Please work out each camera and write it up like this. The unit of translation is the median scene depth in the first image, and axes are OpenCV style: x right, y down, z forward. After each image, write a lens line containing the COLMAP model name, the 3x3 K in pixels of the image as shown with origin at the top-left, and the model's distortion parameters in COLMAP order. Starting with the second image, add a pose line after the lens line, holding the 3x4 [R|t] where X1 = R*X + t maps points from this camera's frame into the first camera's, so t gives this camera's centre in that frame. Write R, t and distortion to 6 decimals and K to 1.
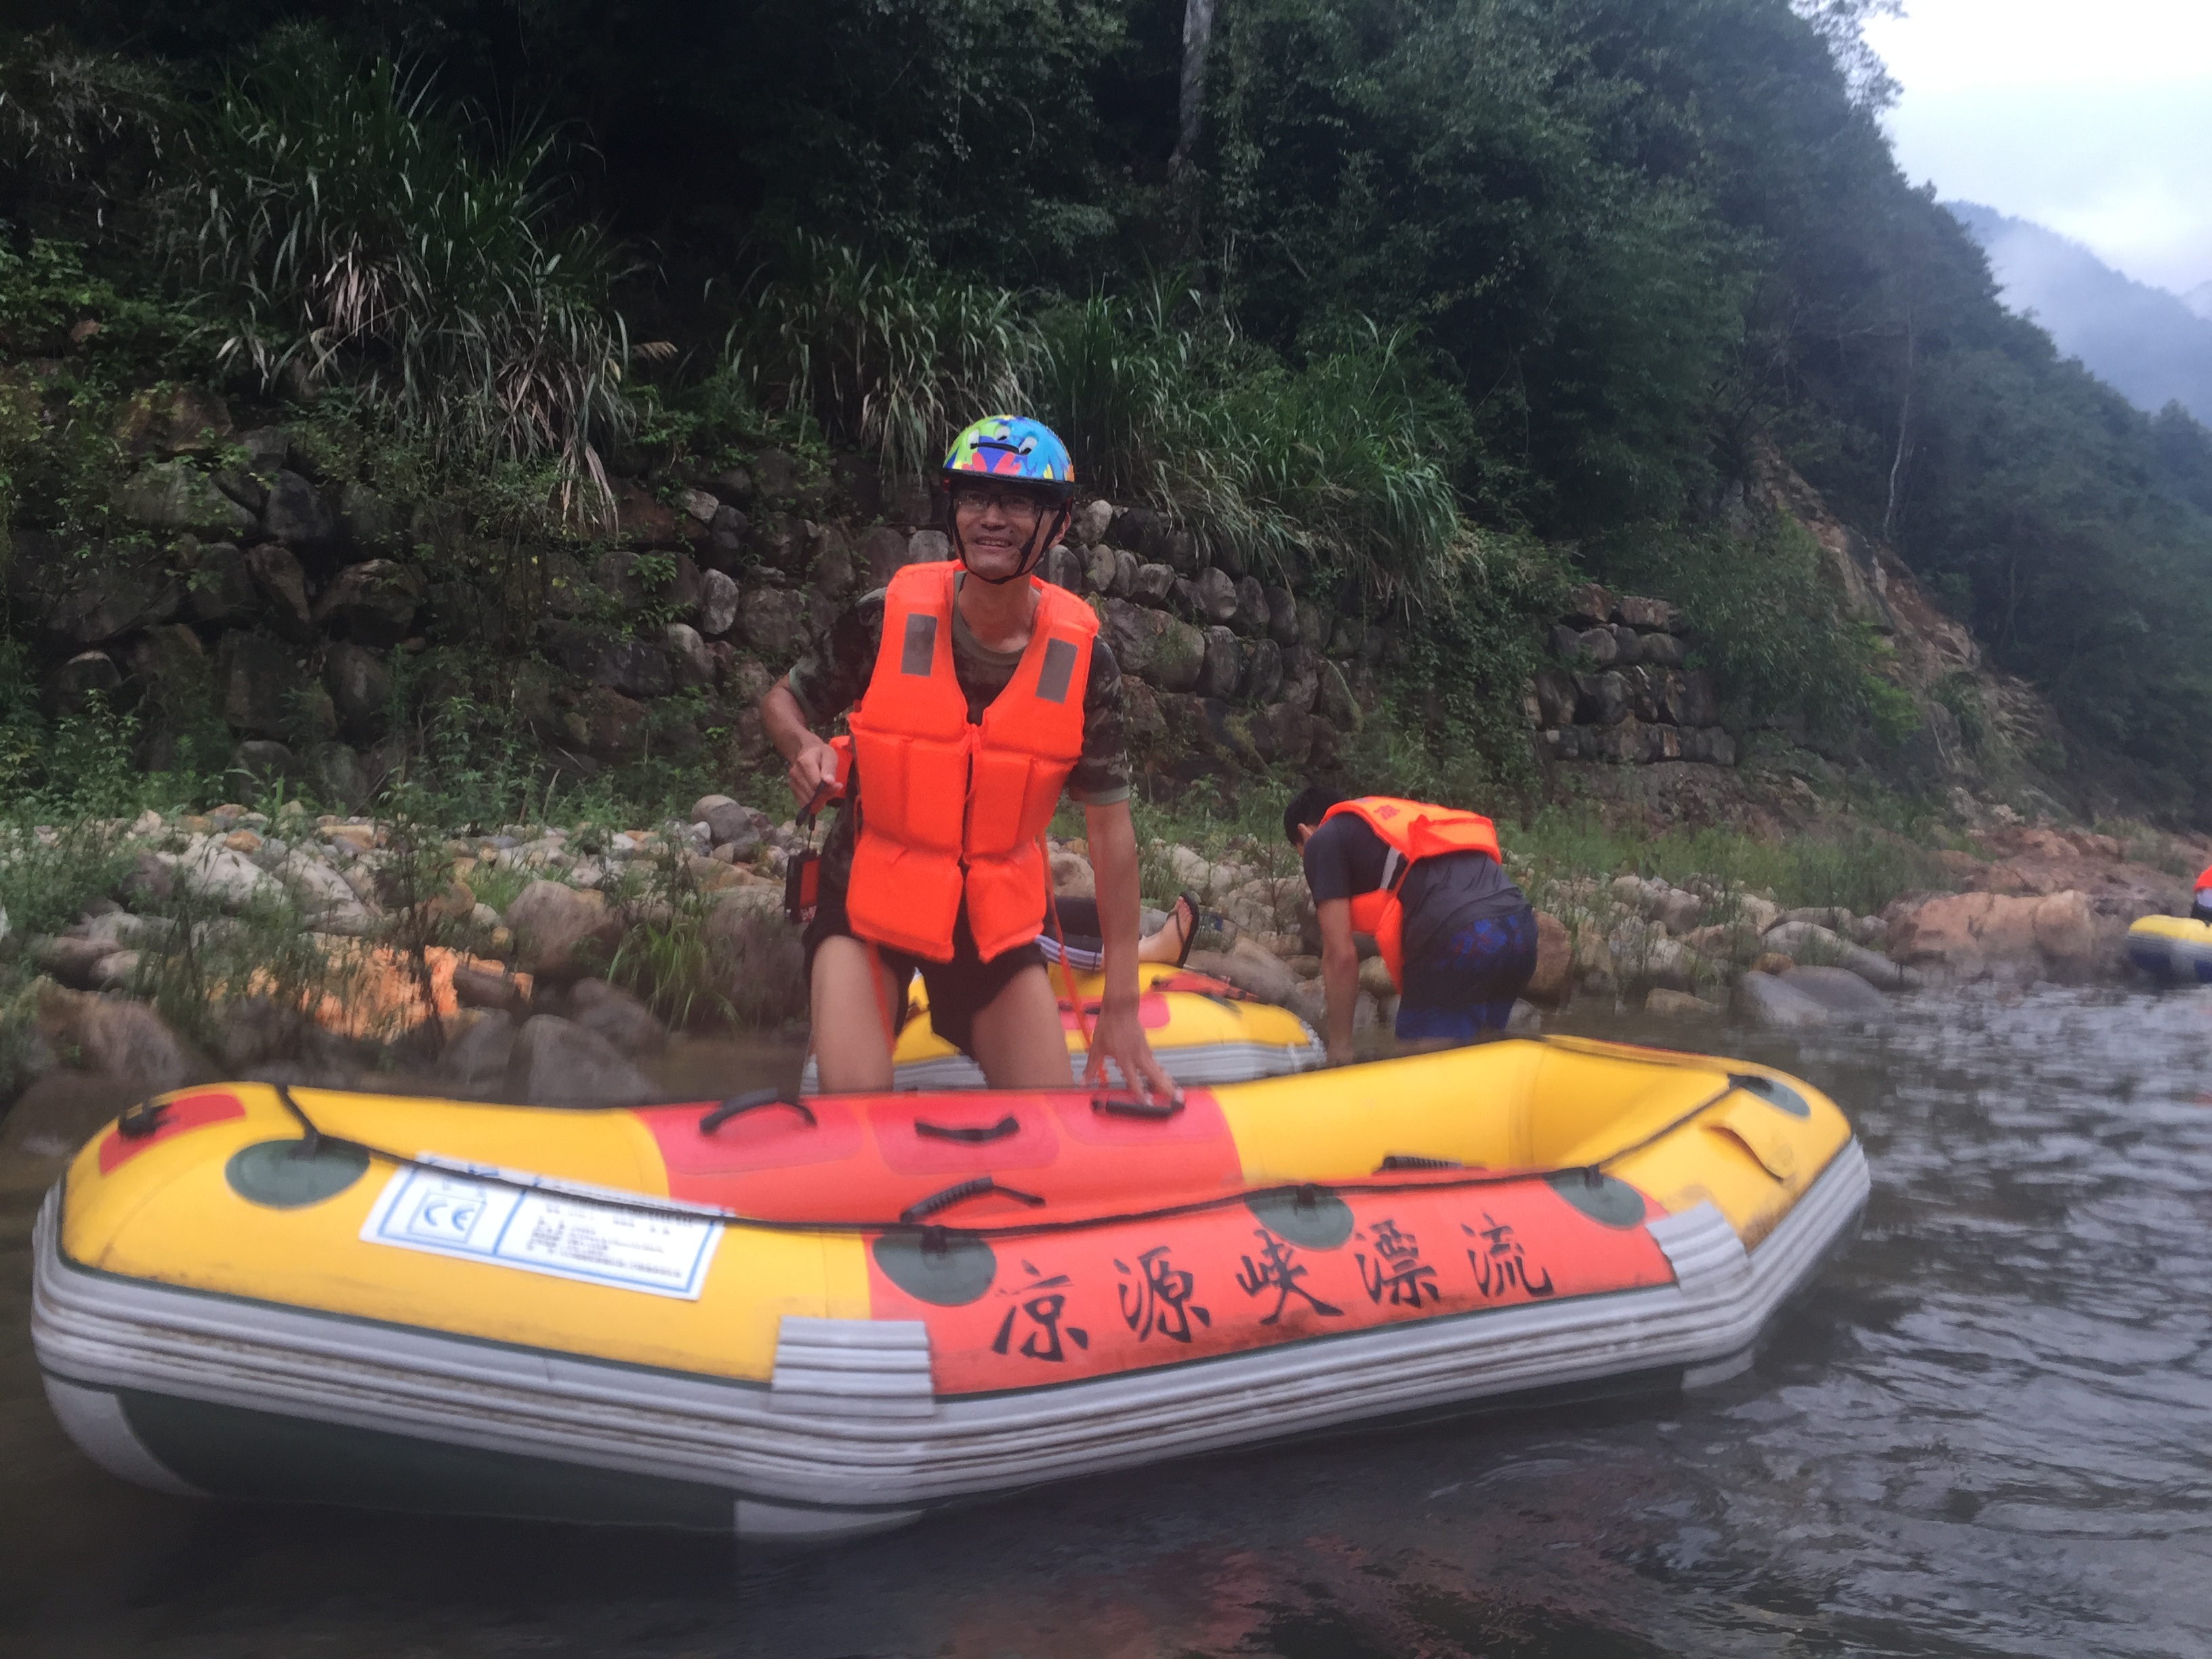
lens RADIAL K [[1850.9, 0, 1093.1], [0, 1850.9, 826.3], [0, 0, 1]] dist [0.084670, -0.111267]
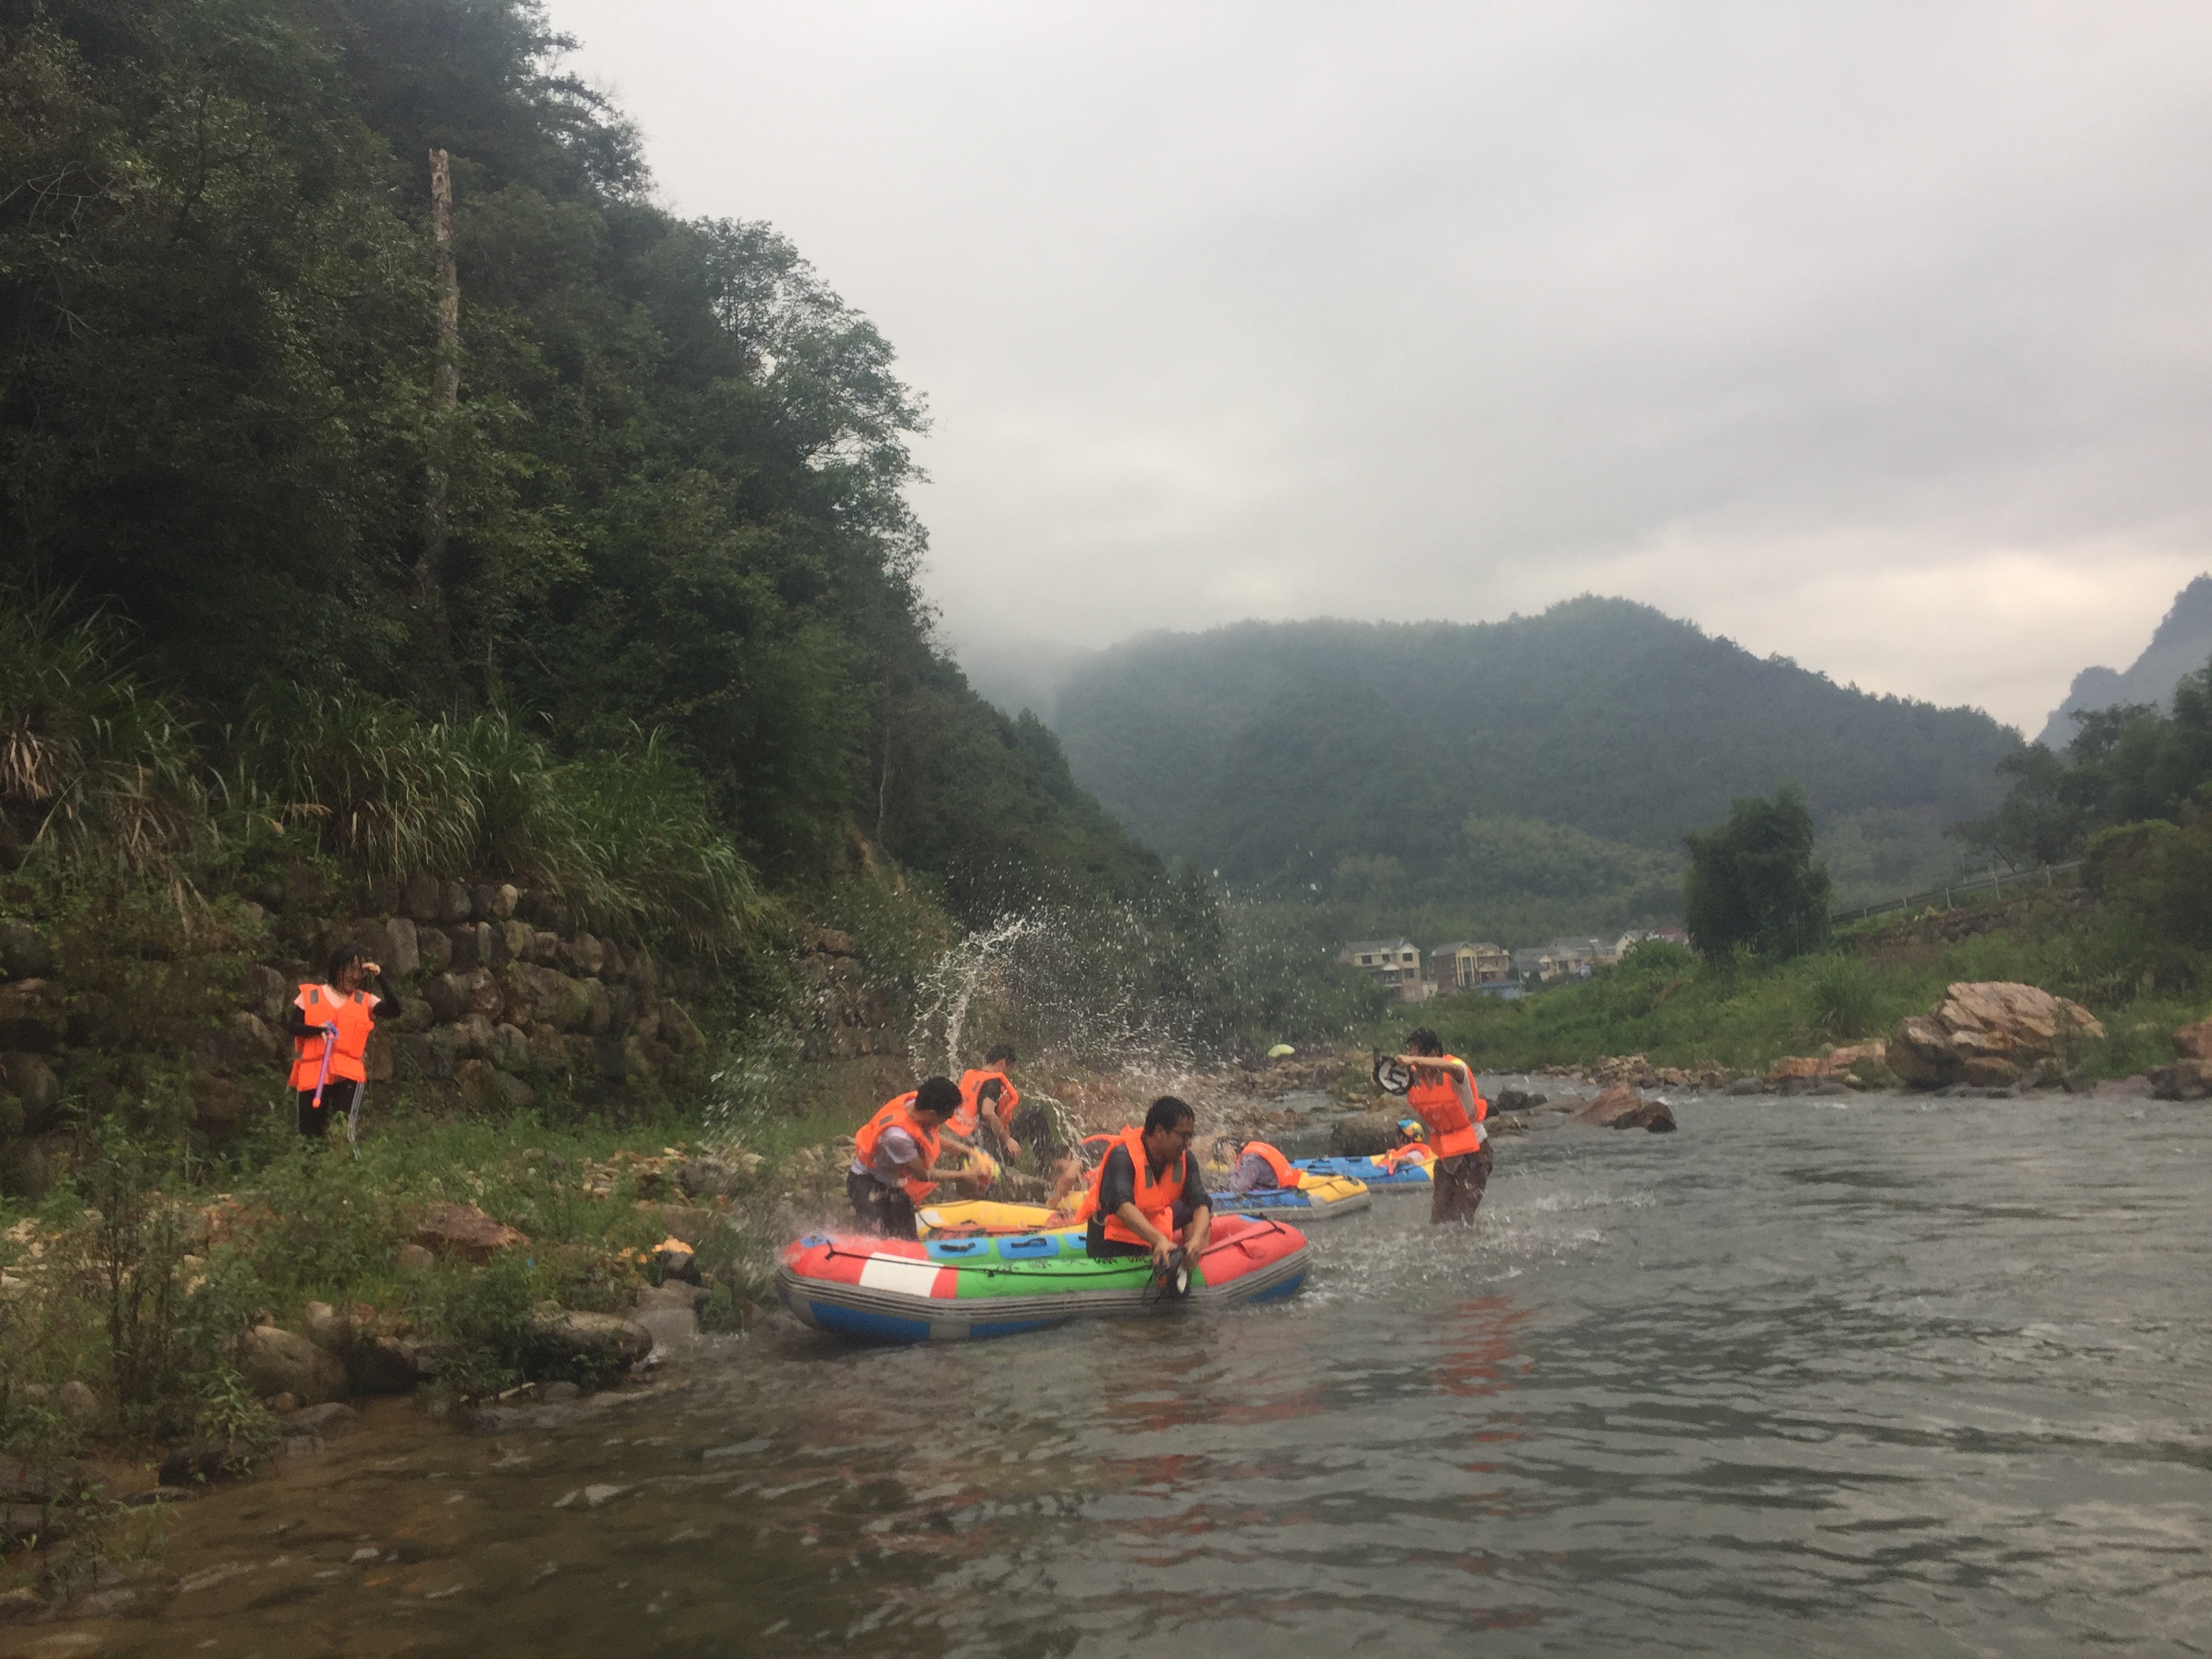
lens RADIAL K [[1850.9, 0, 1093.1], [0, 1850.9, 826.3], [0, 0, 1]] dist [0.084670, -0.111267]
pose [[0.847958, 0.000616, 0.530064, -0.357461], [0.074488, 0.989938, -0.120312, -0.036430], [-0.524804, 0.141503, 0.839379, -0.294980]]
